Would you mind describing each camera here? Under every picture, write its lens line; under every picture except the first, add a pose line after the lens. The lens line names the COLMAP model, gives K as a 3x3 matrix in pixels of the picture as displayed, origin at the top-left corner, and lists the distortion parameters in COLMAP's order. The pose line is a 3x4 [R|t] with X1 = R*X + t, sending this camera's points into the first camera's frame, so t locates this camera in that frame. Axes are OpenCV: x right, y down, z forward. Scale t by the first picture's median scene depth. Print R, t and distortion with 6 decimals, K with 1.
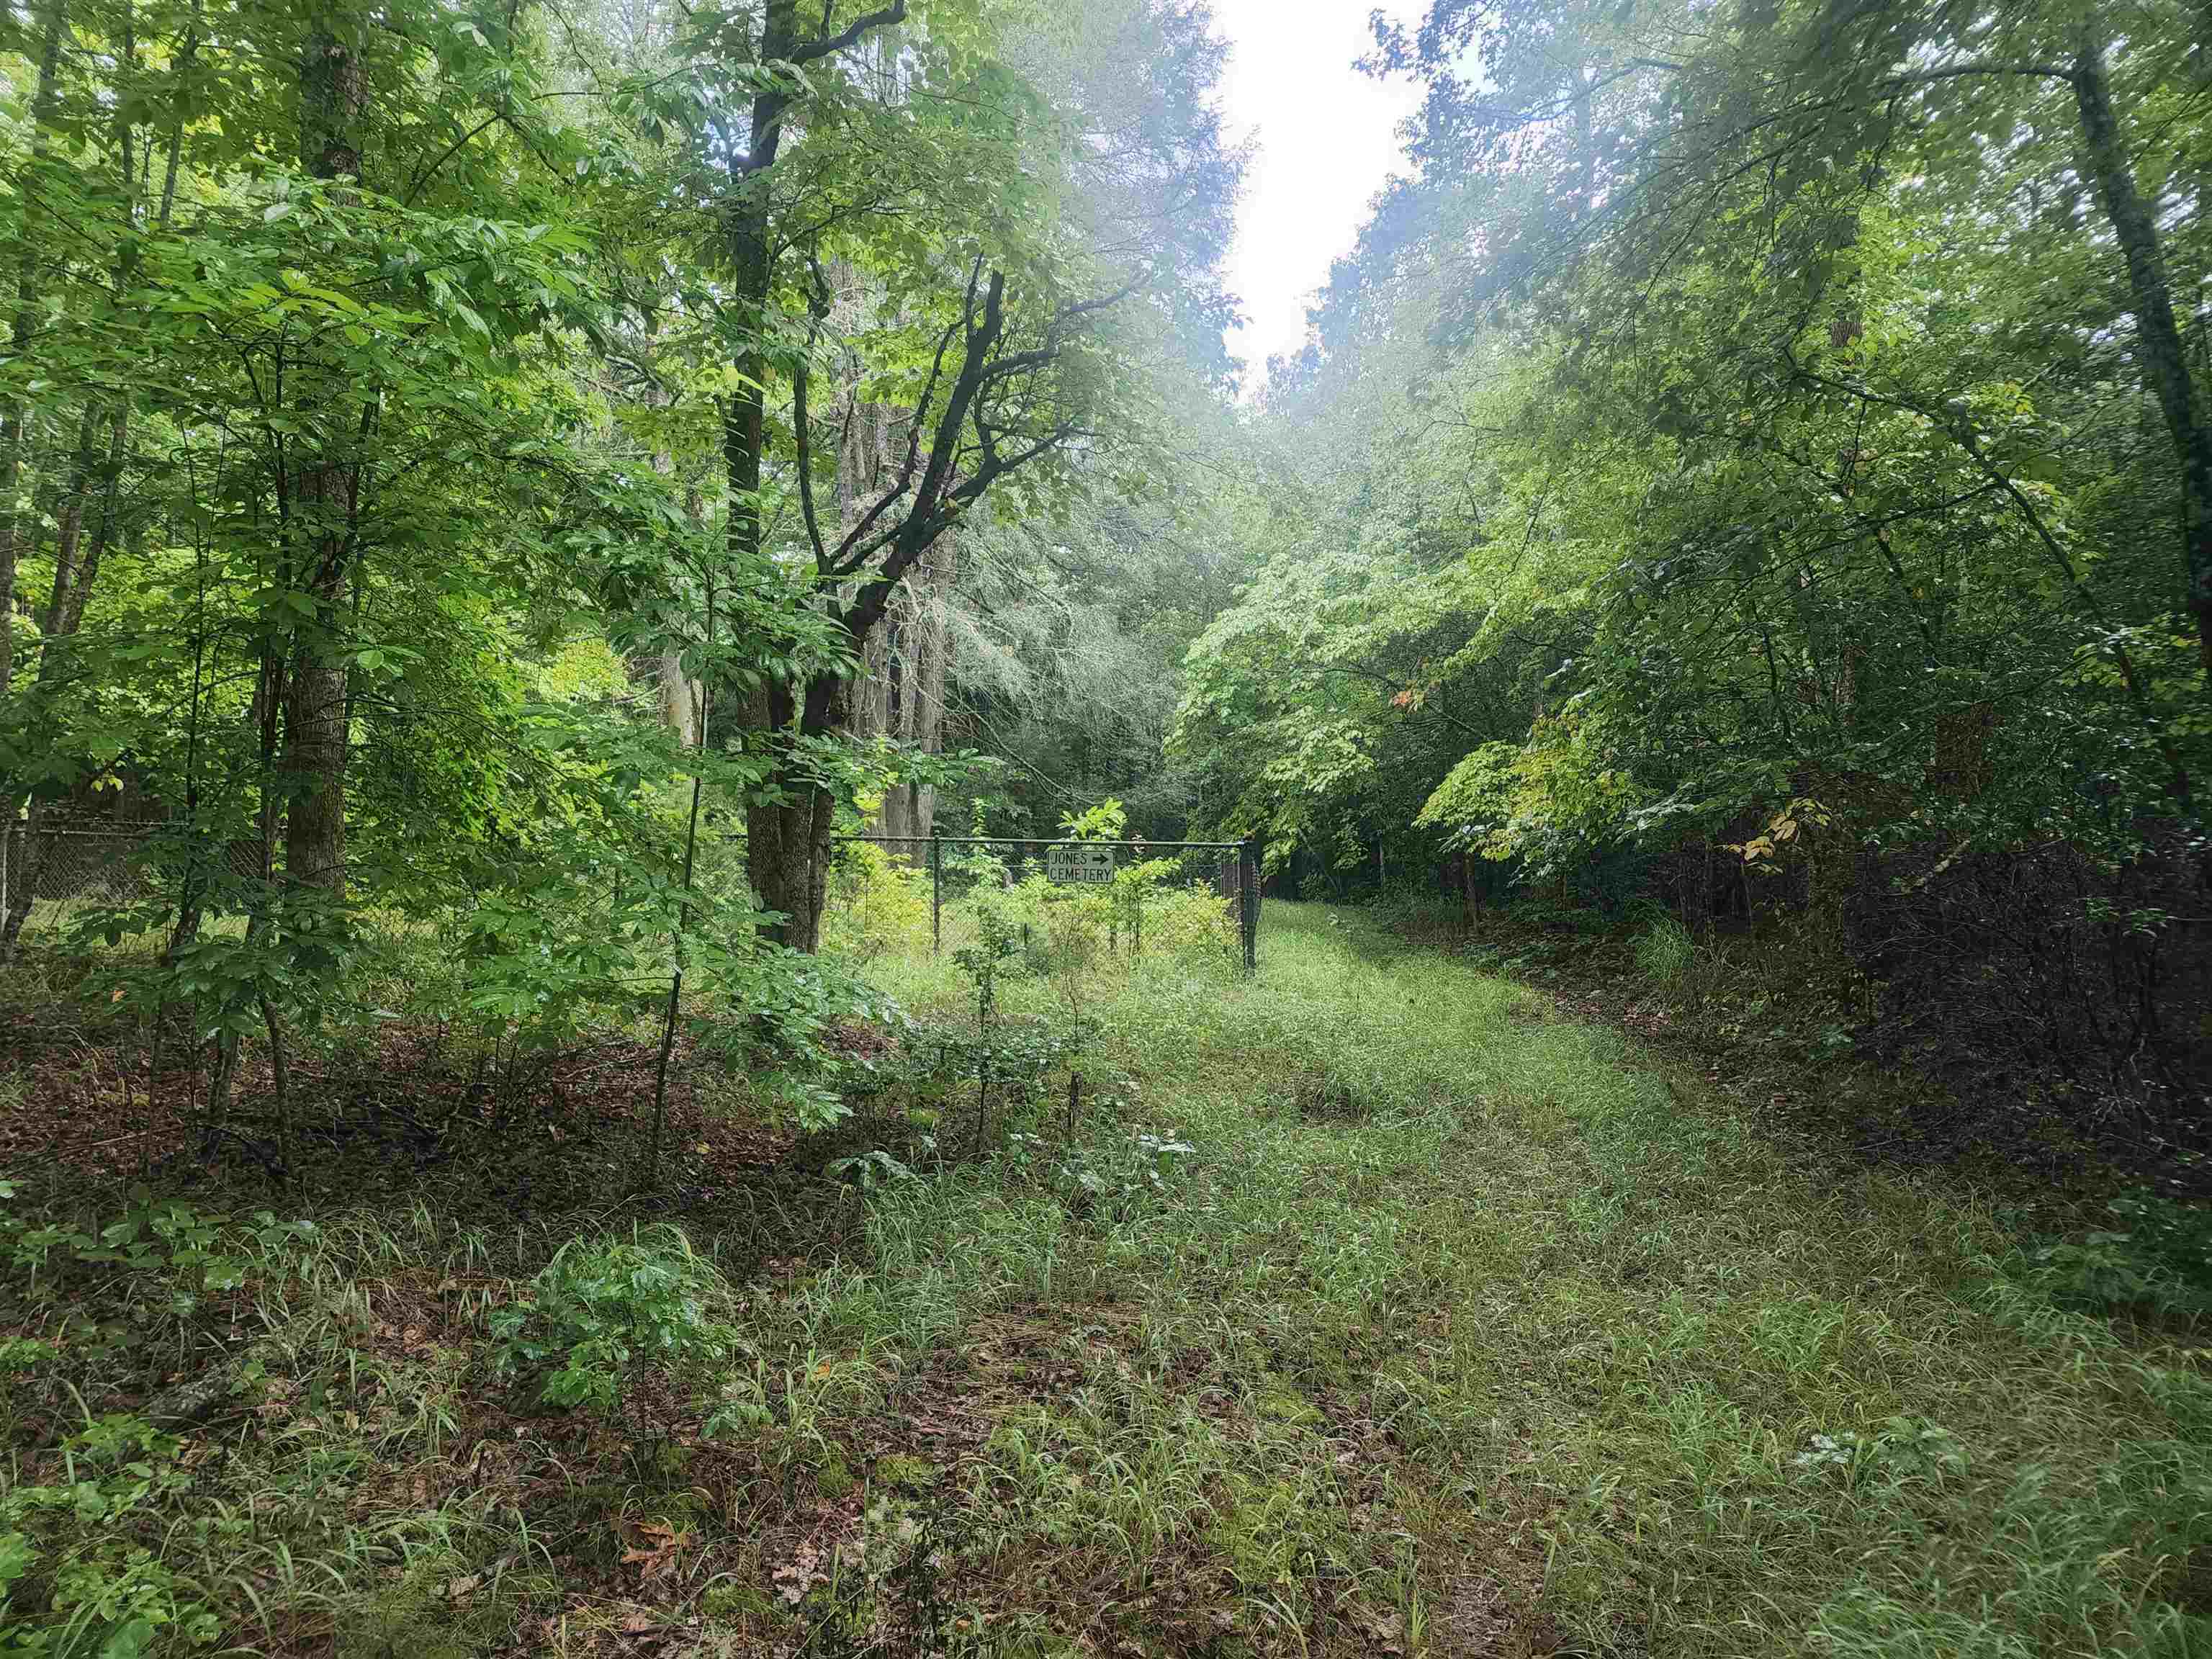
lens RADIAL K [[1445.1, 0, 1106.6], [0, 1445.1, 832.3], [0, 0, 1]] dist [0.050146, -0.050544]
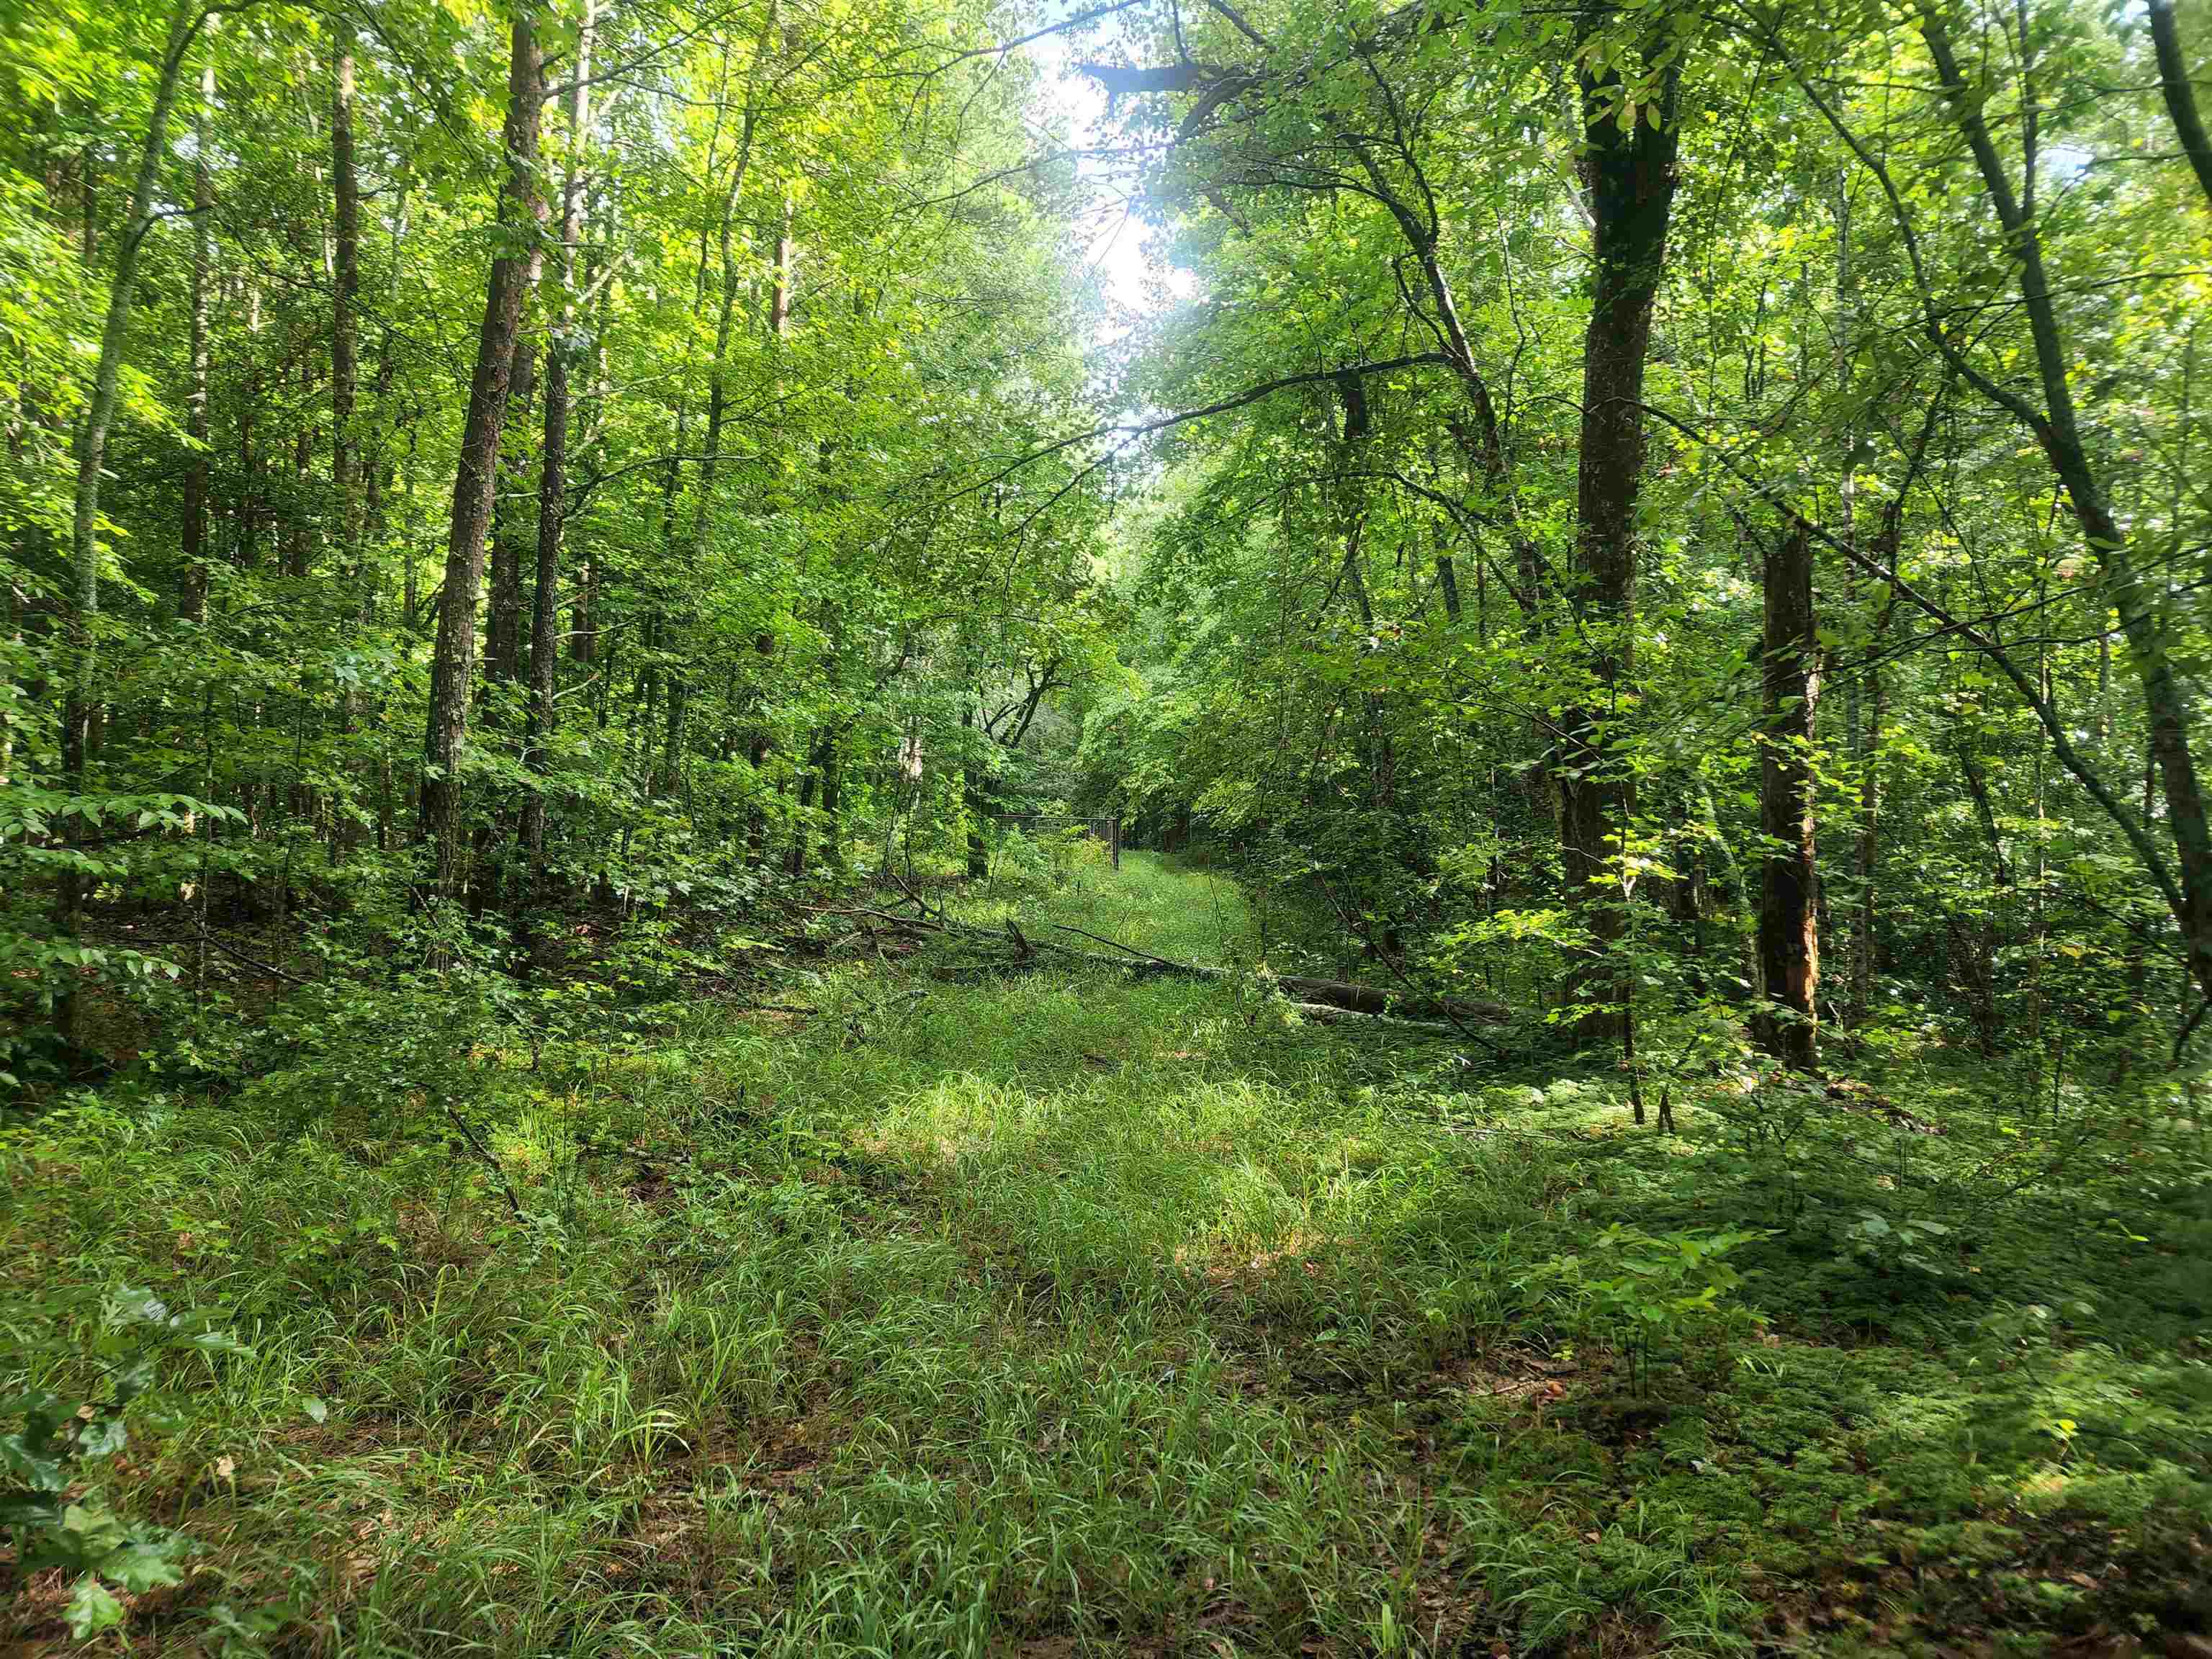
lens RADIAL K [[1445.1, 0, 1114.8], [0, 1445.1, 827.8], [0, 0, 1]] dist [0.050146, -0.050544]
pose [[0.994111, 0.011769, 0.107722, -0.126519], [-0.013320, 0.999818, 0.013687, -0.007718], [-0.107541, -0.015041, 0.994087, -1.079406]]
